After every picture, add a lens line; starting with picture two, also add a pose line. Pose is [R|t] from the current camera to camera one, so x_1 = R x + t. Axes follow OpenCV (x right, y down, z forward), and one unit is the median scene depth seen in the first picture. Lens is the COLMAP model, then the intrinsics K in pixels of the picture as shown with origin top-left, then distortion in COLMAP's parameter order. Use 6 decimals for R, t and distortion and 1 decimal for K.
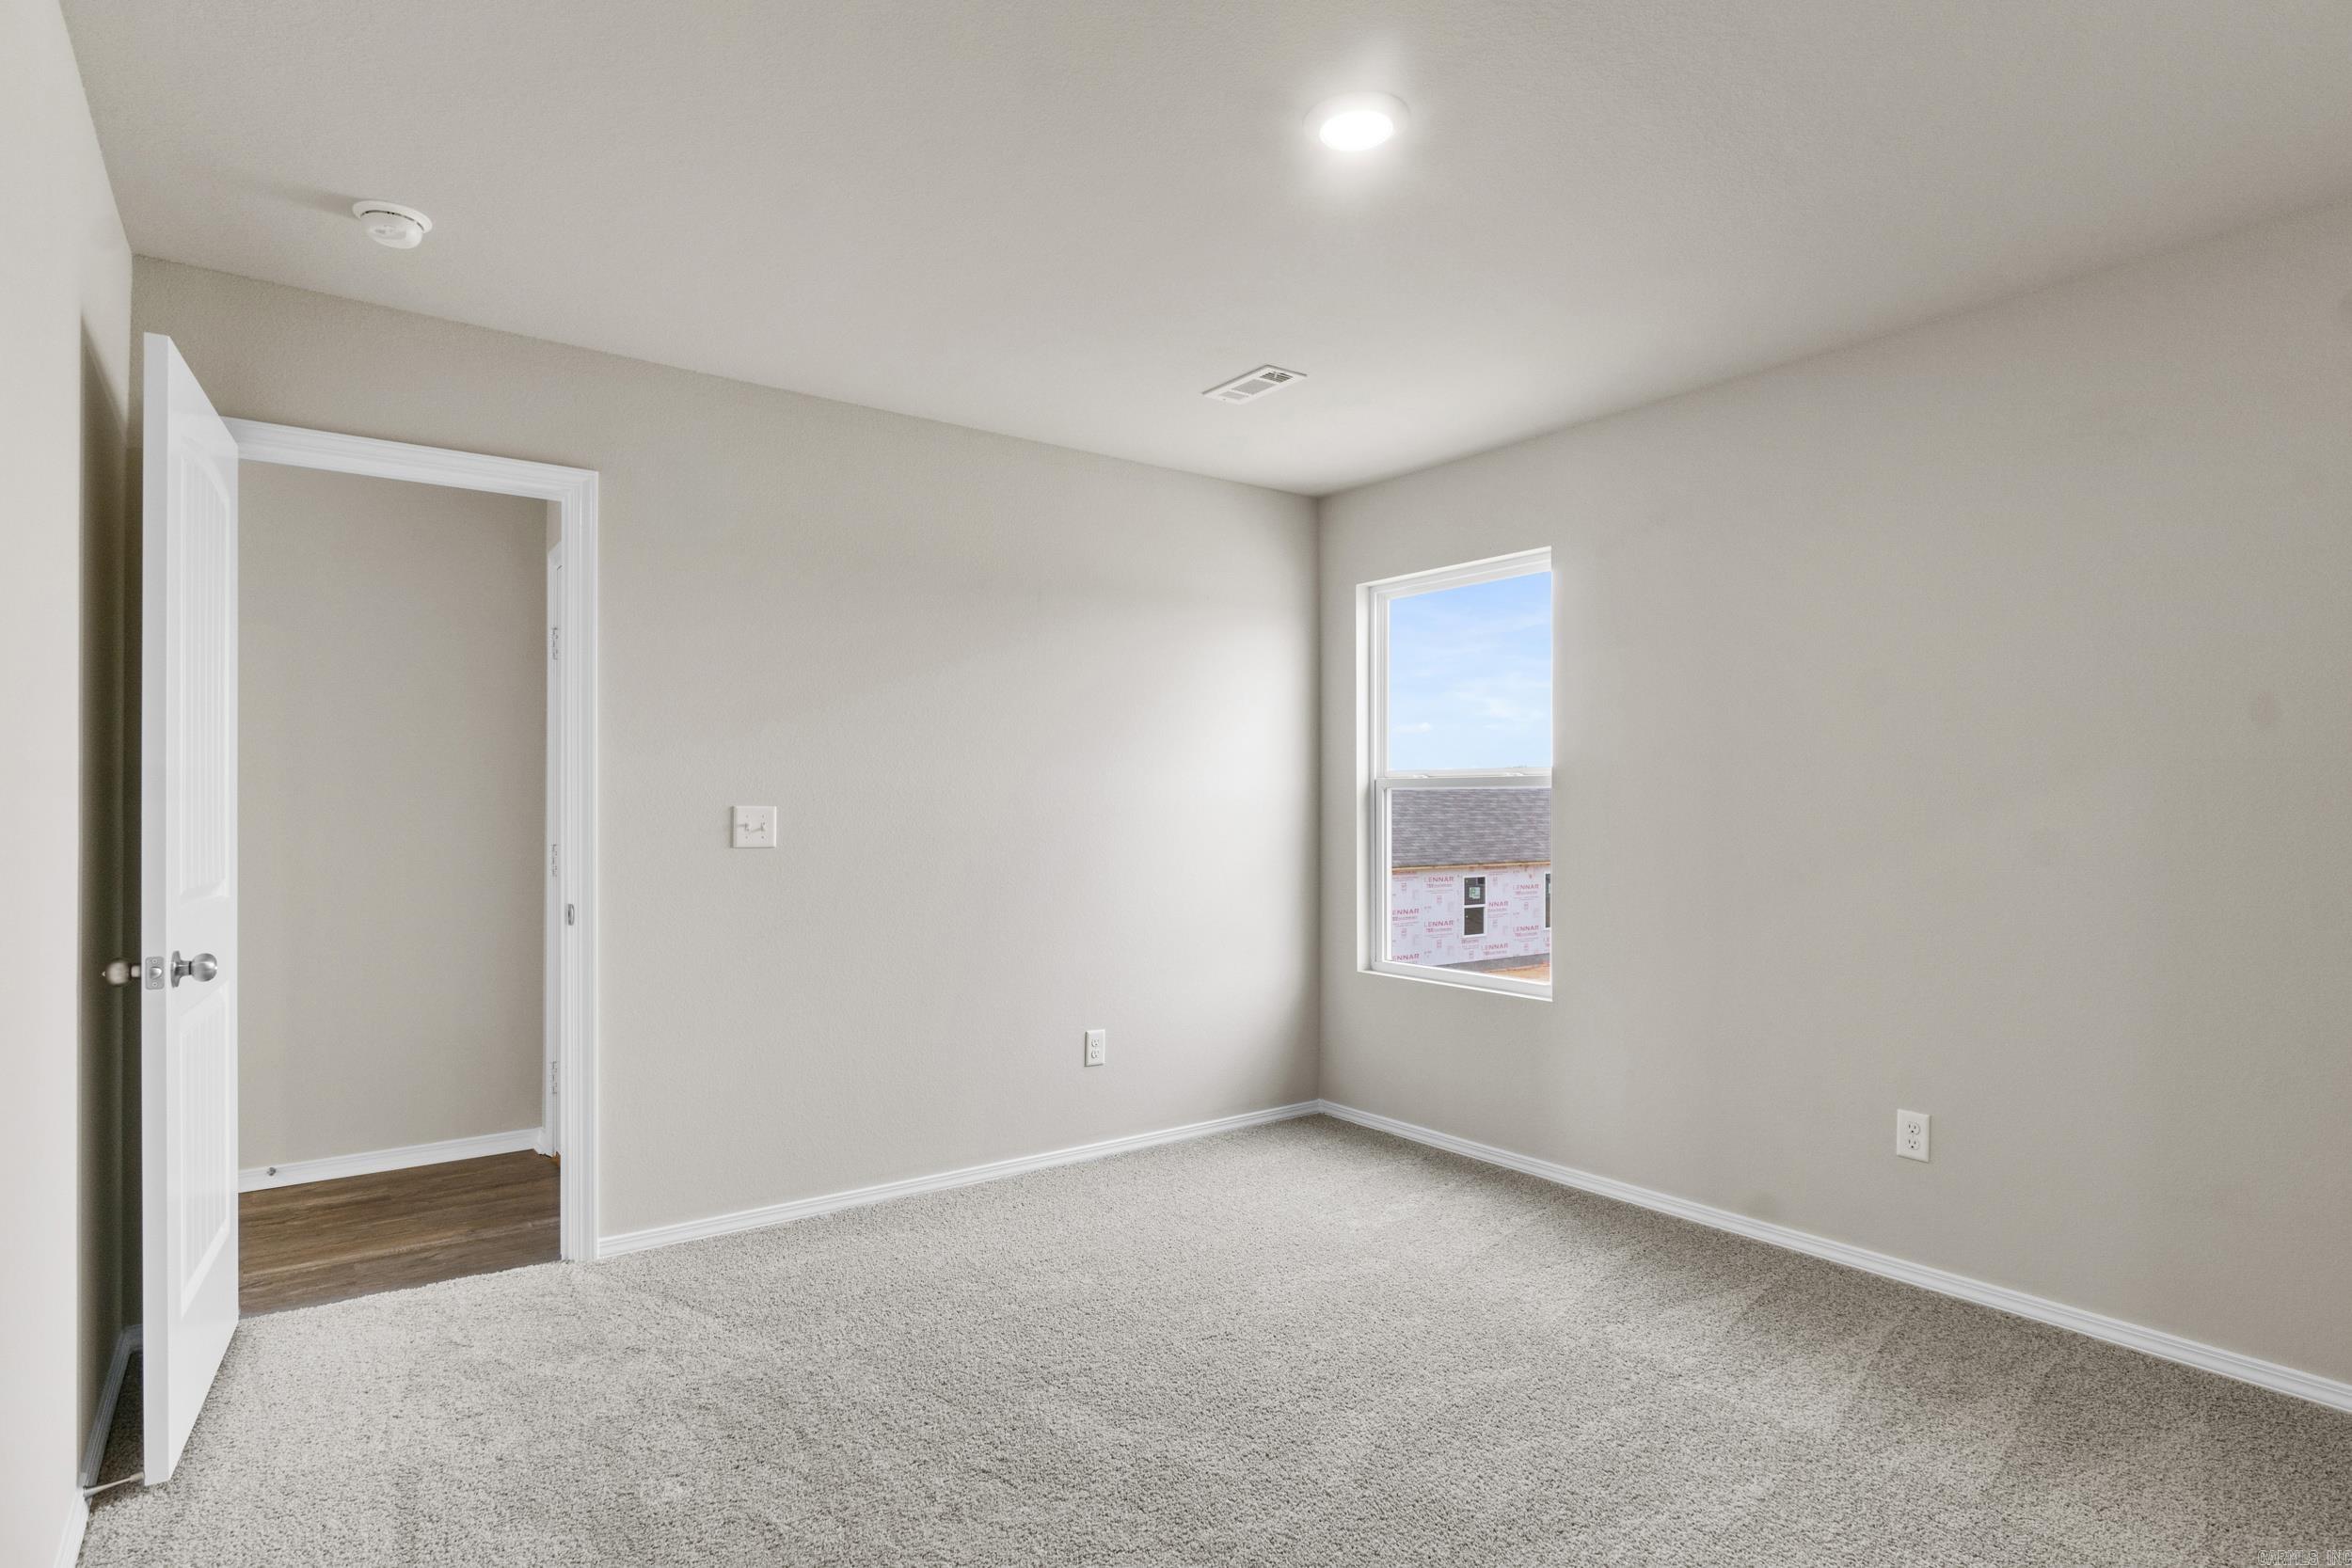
lens RADIAL K [[1192.3, 0, 1169.8], [0, 1192.3, 796.2], [0, 0, 1]] dist [-0.002684, -0.000281]
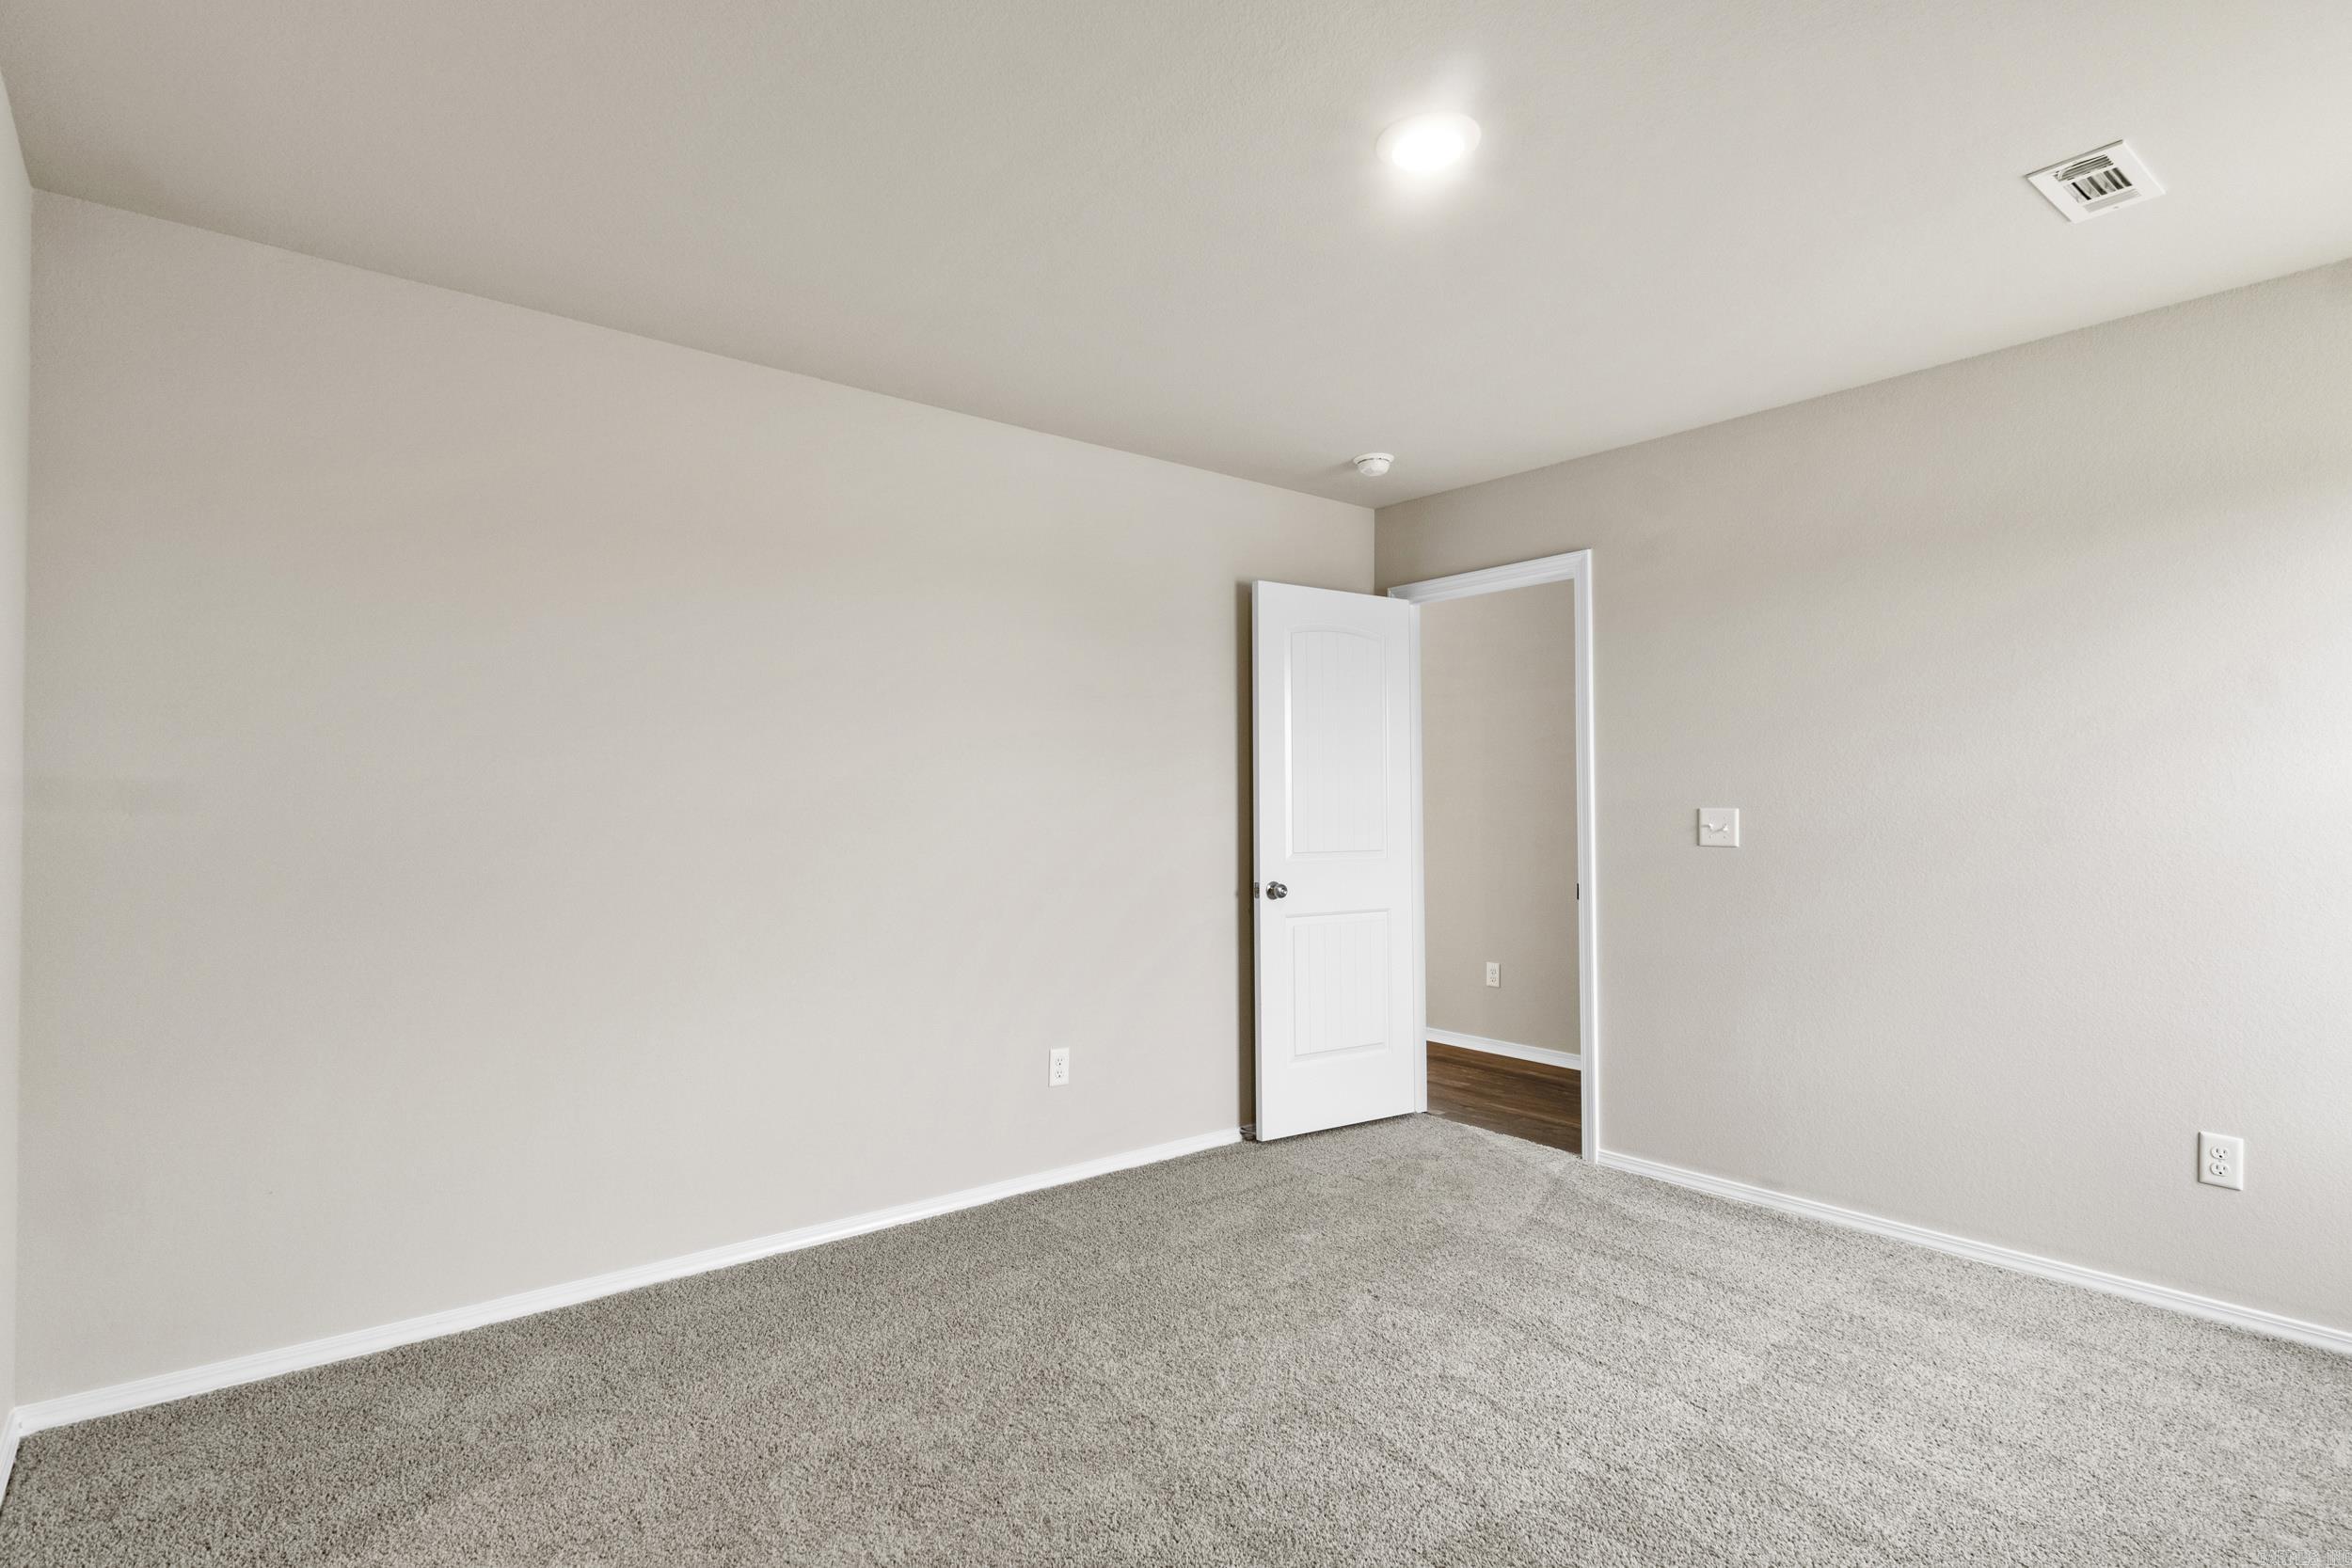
lens RADIAL K [[1172.6, 0, 1164.4], [0, 1172.6, 792.1], [0, 0, 1]] dist [-0.001998, -0.000769]
pose [[0.061599, -0.016308, -0.997968, 0.753770], [0.008516, 0.999839, -0.015813, 0.006488], [0.998065, -0.007524, 0.061728, 0.466491]]
